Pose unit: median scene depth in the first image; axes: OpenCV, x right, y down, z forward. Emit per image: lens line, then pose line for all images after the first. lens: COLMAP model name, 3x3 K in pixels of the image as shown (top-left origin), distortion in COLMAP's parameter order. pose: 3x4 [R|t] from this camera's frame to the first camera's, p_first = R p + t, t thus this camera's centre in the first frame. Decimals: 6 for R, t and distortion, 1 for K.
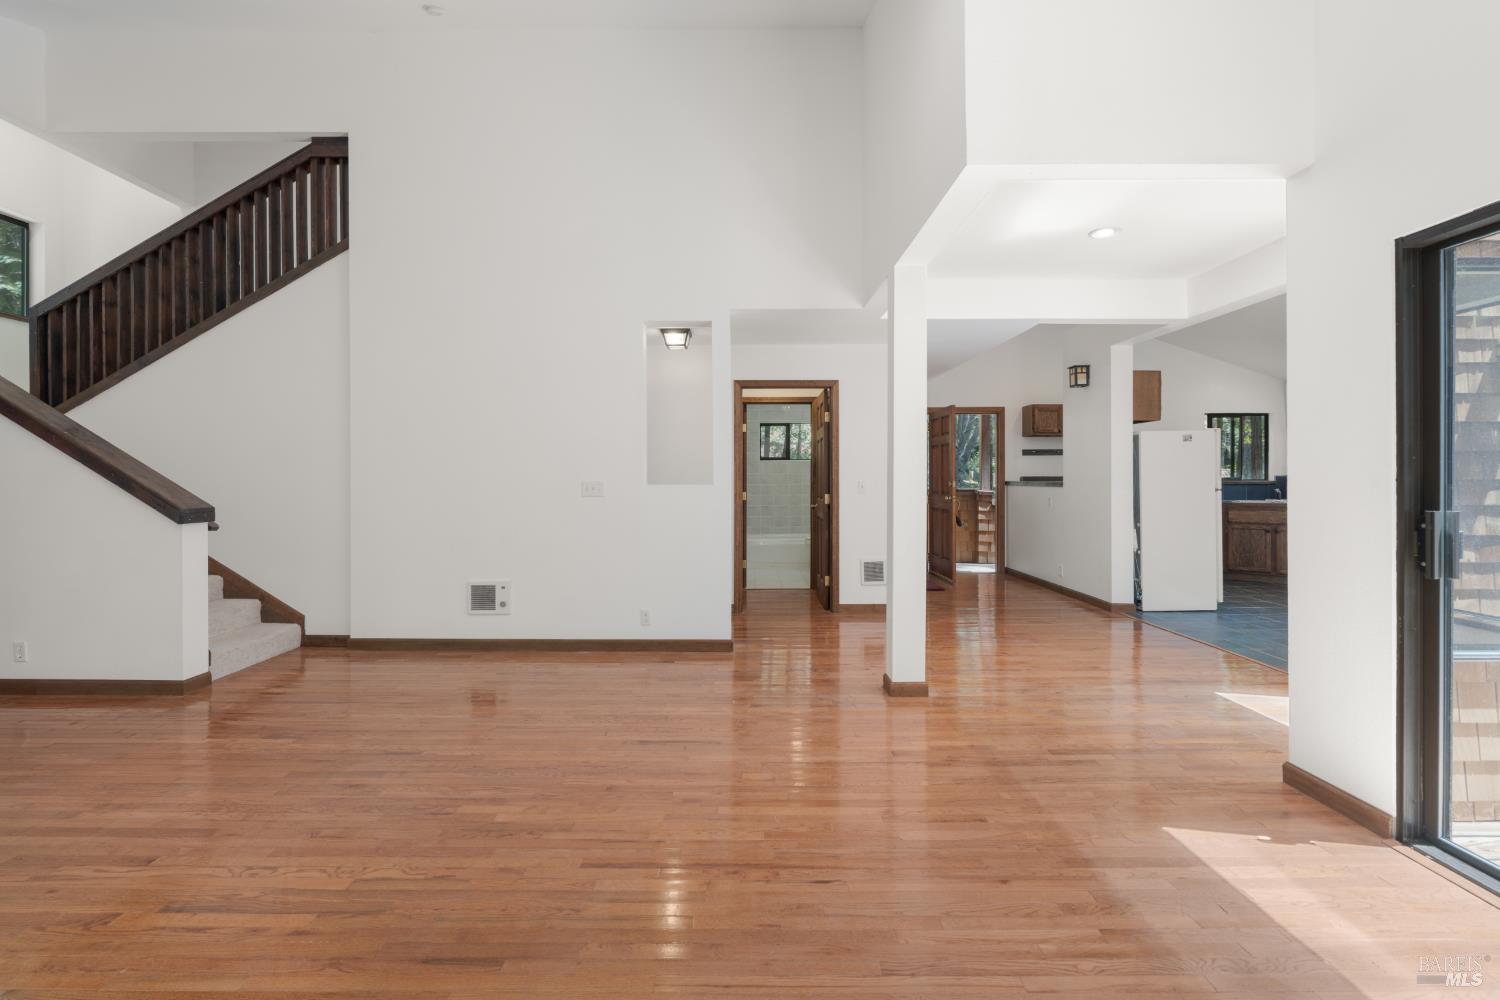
lens RADIAL K [[679.5, 0, 734.2], [0, 679.5, 480.1], [0, 0, 1]] dist [-0.002217, 0.000070]
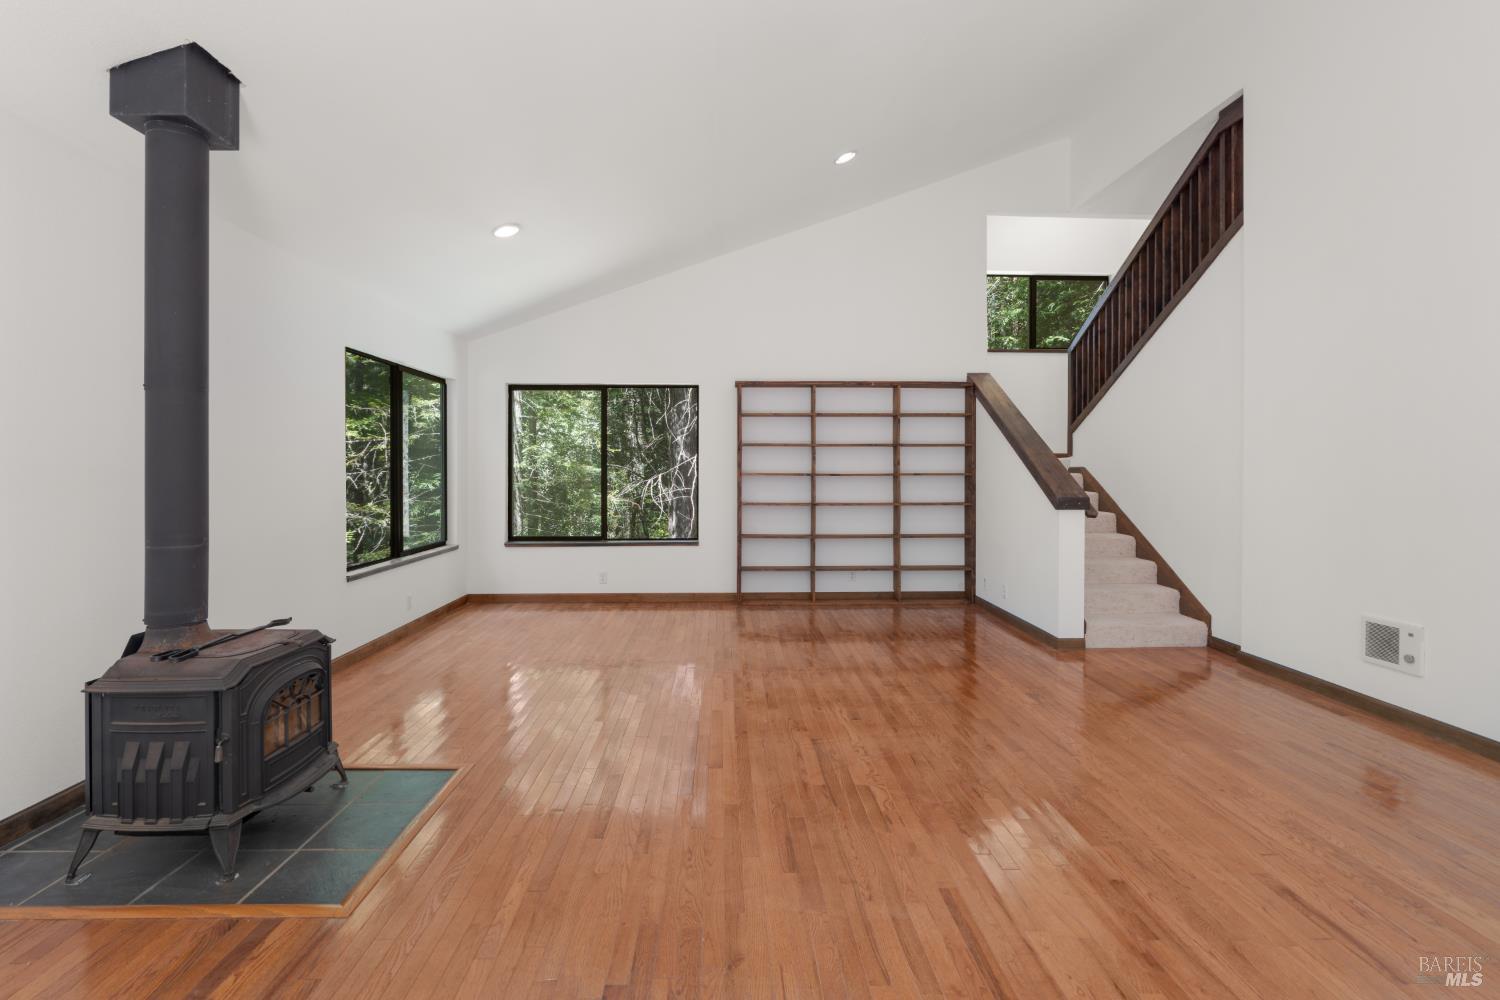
lens RADIAL K [[688.7, 0, 745.2], [0, 688.7, 469.8], [0, 0, 1]] dist [-0.001254, 0.000141]
pose [[0.047088, 0.001634, -0.998889, 0.368623], [-0.004487, 0.999989, 0.001425, -0.005646], [0.998881, 0.004415, 0.047095, 0.352878]]
